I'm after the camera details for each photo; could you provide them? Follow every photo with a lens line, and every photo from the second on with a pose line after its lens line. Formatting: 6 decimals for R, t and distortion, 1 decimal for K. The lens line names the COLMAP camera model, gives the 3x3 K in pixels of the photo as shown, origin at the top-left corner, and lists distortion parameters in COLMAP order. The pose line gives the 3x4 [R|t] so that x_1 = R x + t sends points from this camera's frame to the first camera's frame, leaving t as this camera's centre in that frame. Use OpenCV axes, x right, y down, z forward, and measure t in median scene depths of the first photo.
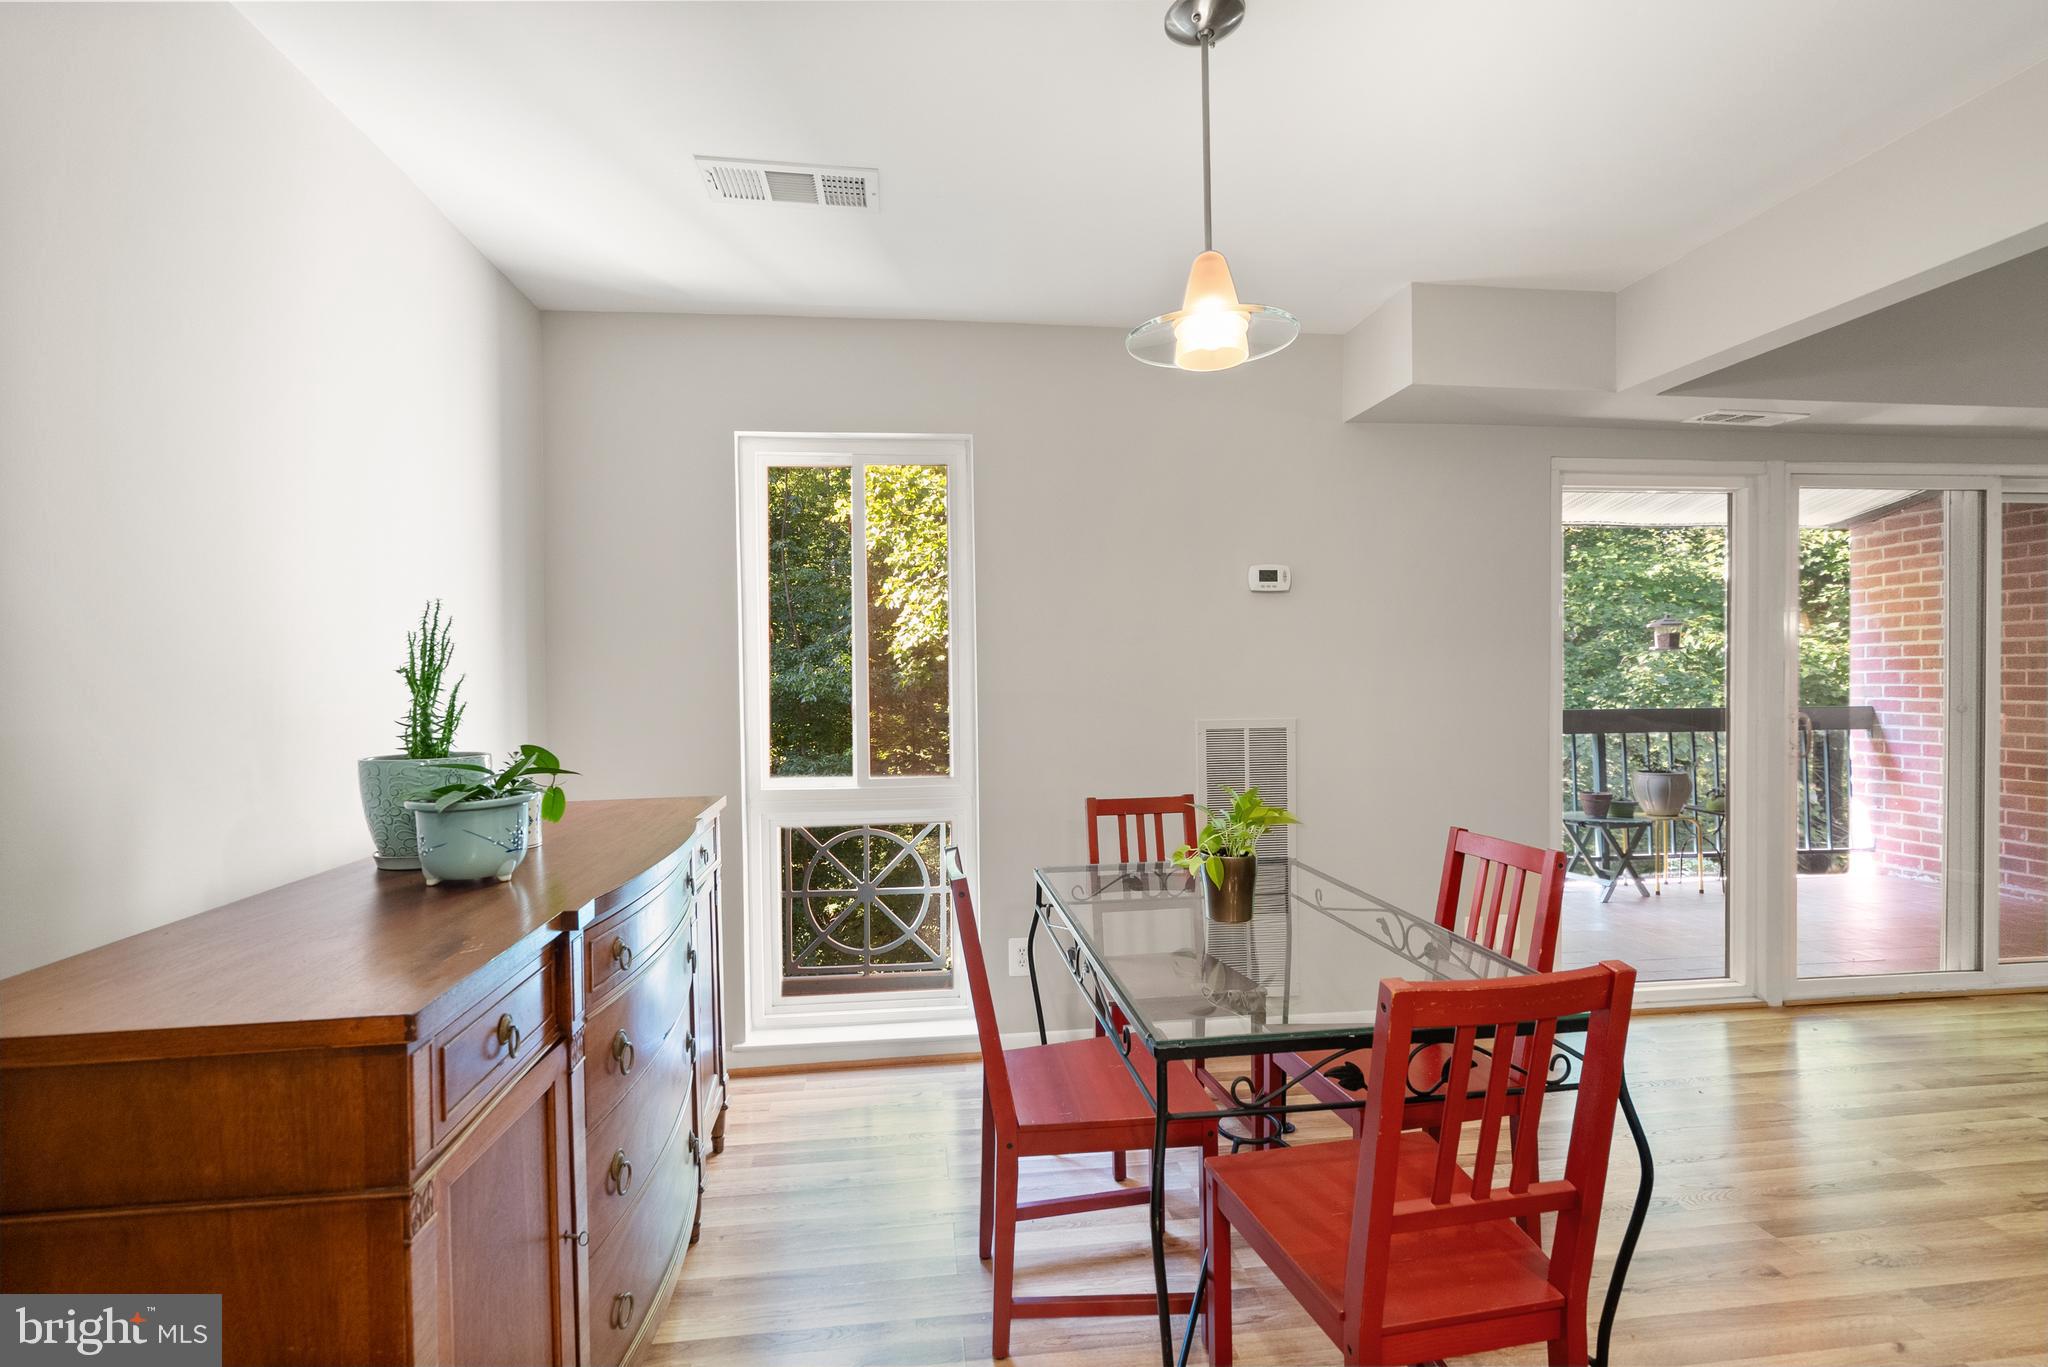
lens RADIAL K [[959.7, 0, 1029.8], [0, 959.7, 690.6], [0, 0, 1]] dist [0.000395, 0.000744]
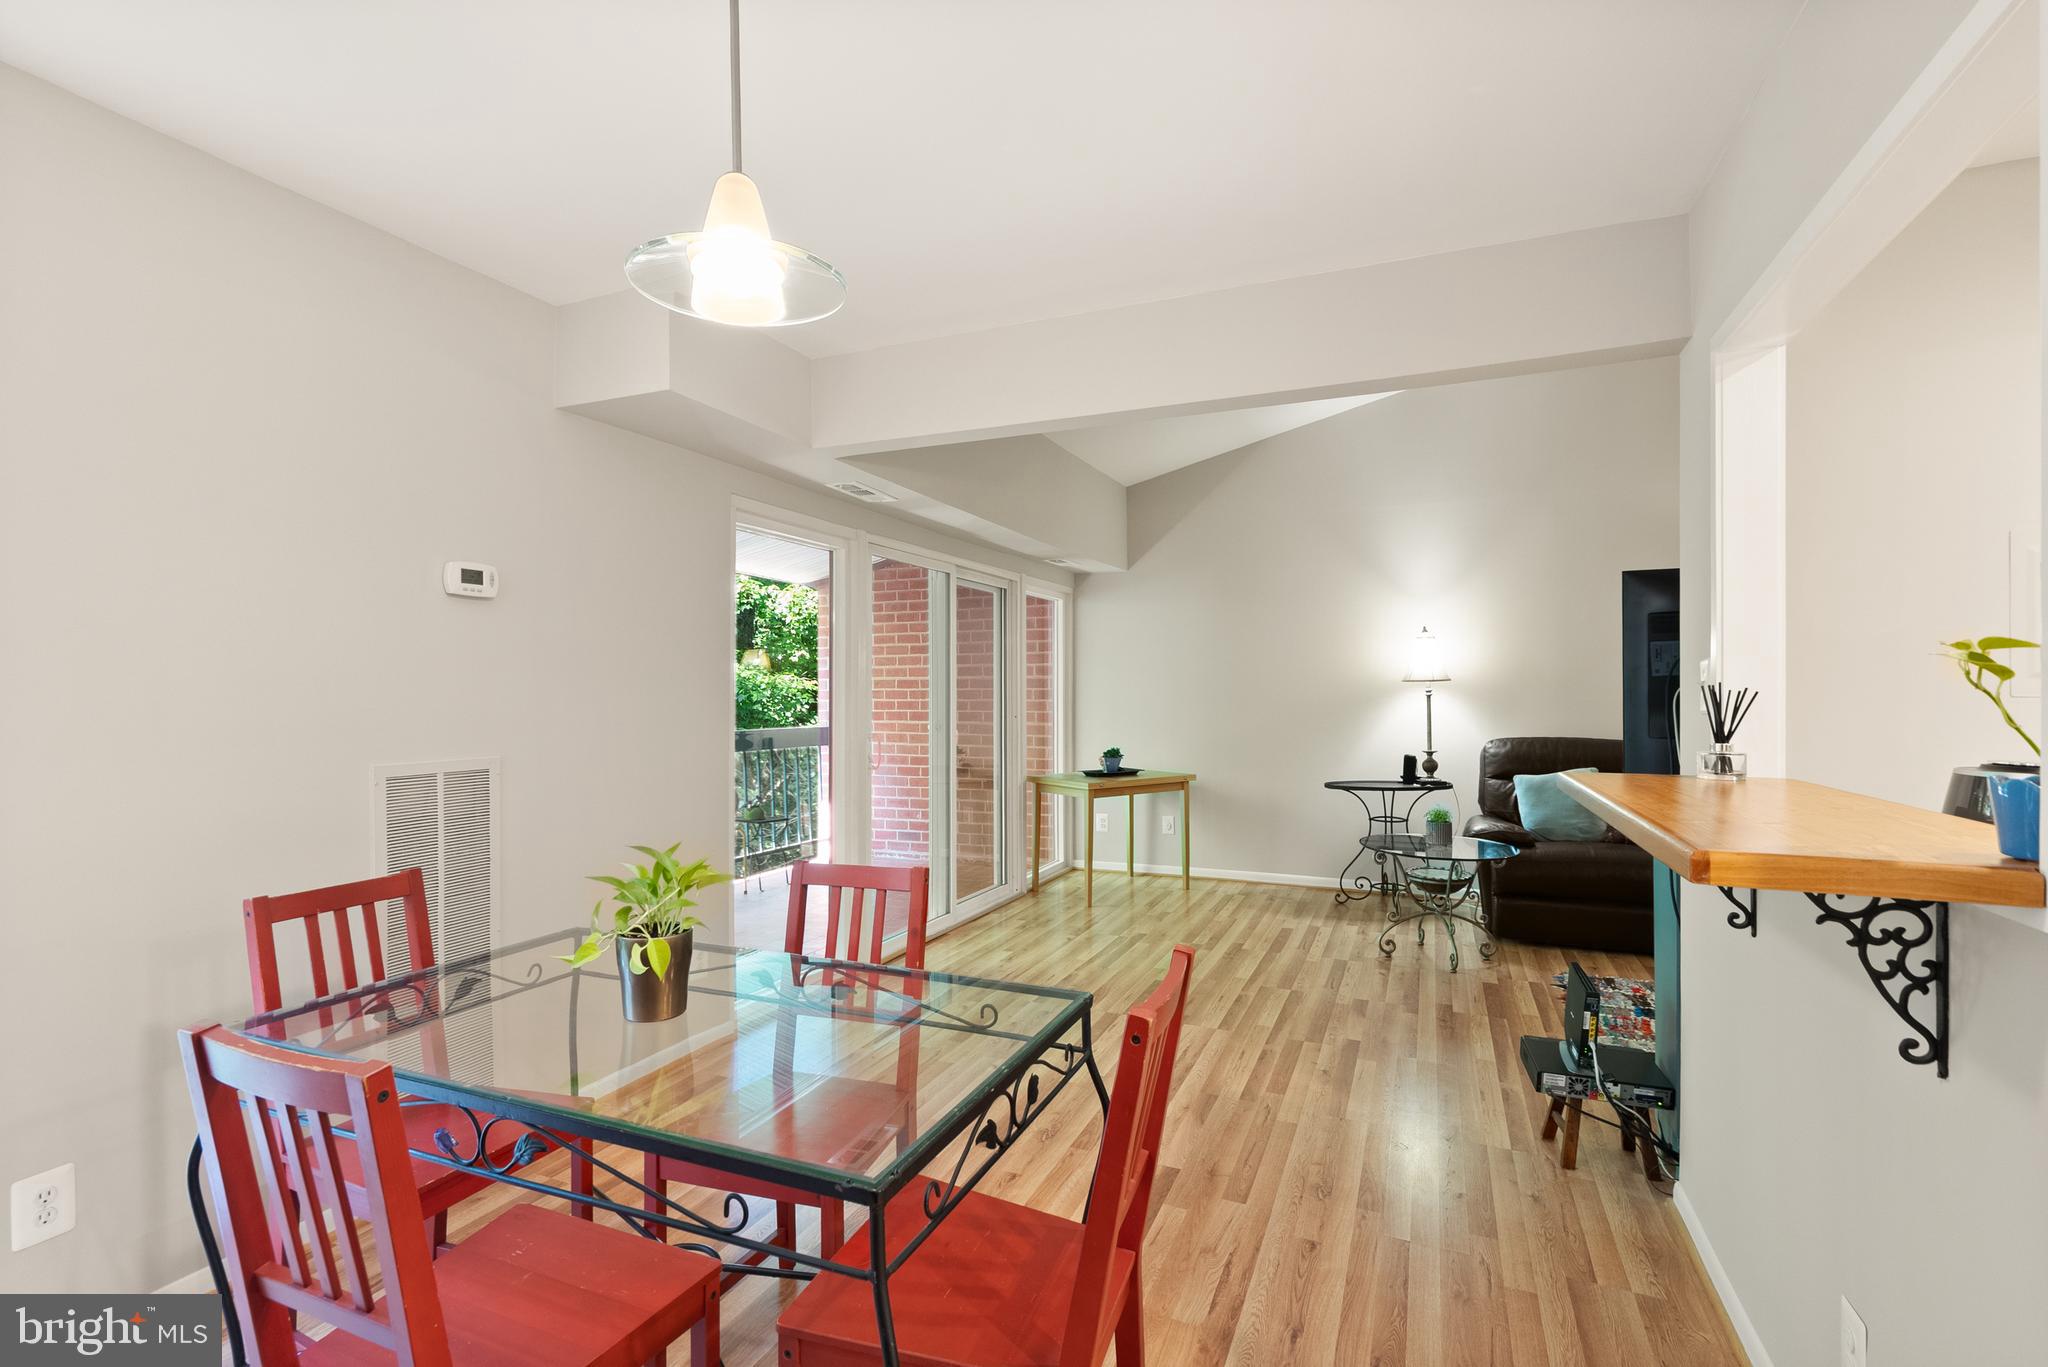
lens RADIAL K [[959.7, 0, 1029.8], [0, 959.7, 690.6], [0, 0, 1]] dist [0.000395, 0.000744]
pose [[0.503616, 0.012645, 0.863835, -0.114284], [0.010636, 0.999726, -0.020835, -0.002934], [-0.863862, 0.019680, 0.503344, 0.121133]]
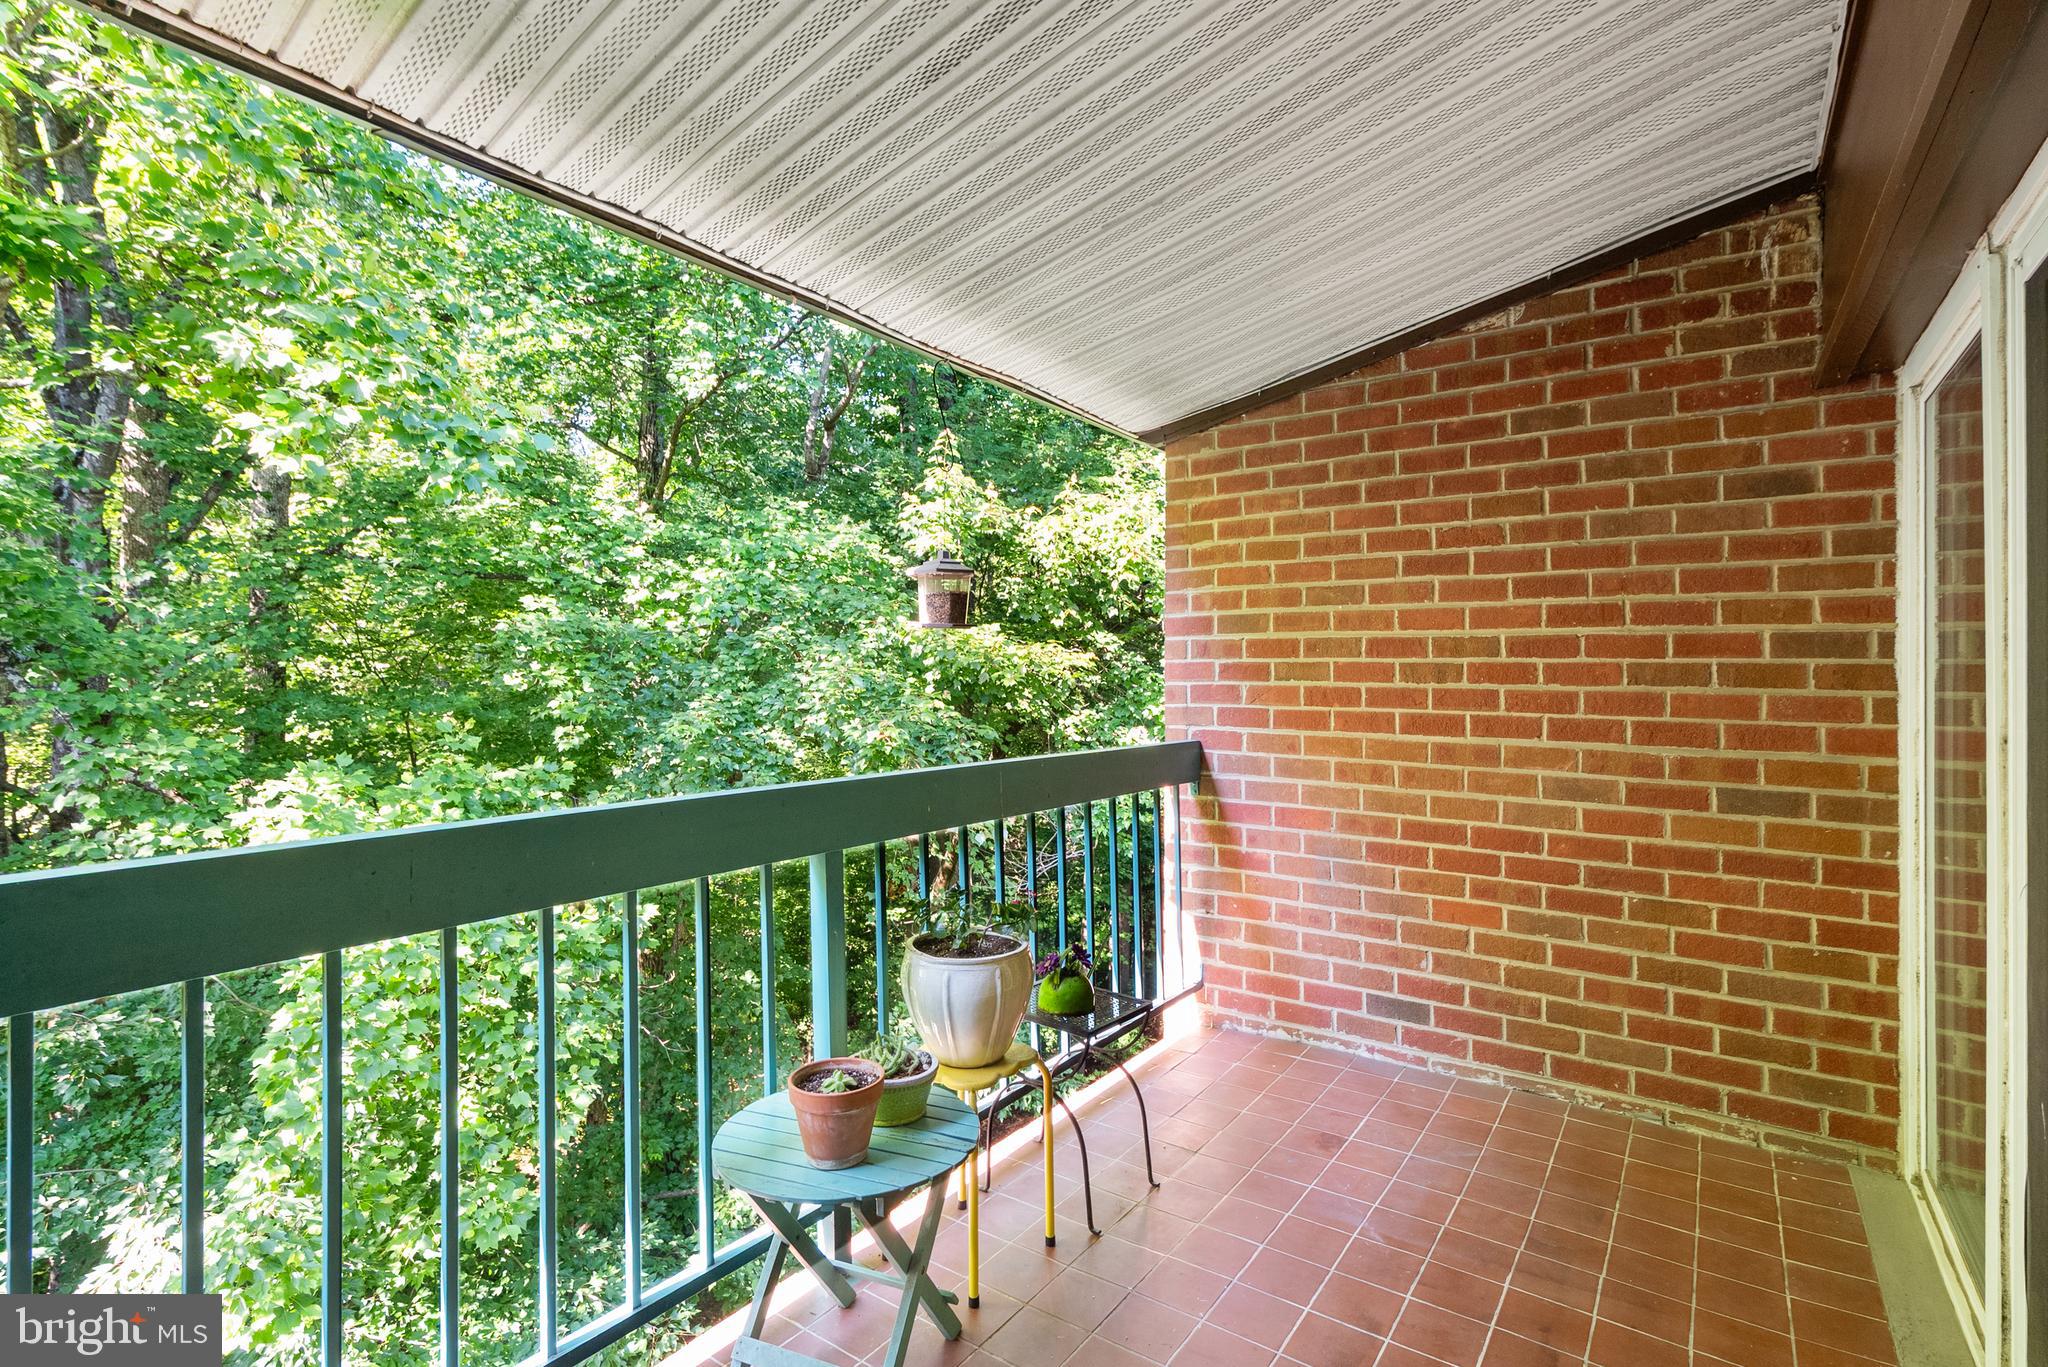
lens RADIAL K [[952.6, 0, 1010.0], [0, 952.6, 664.6], [0, 0, 1]] dist [-0.004479, 0.005097]
pose [[0.696060, 0.026363, 0.717500, 0.394060], [-0.005530, 0.999493, -0.031359, -0.012637], [-0.717963, 0.017859, 0.695853, 0.712837]]
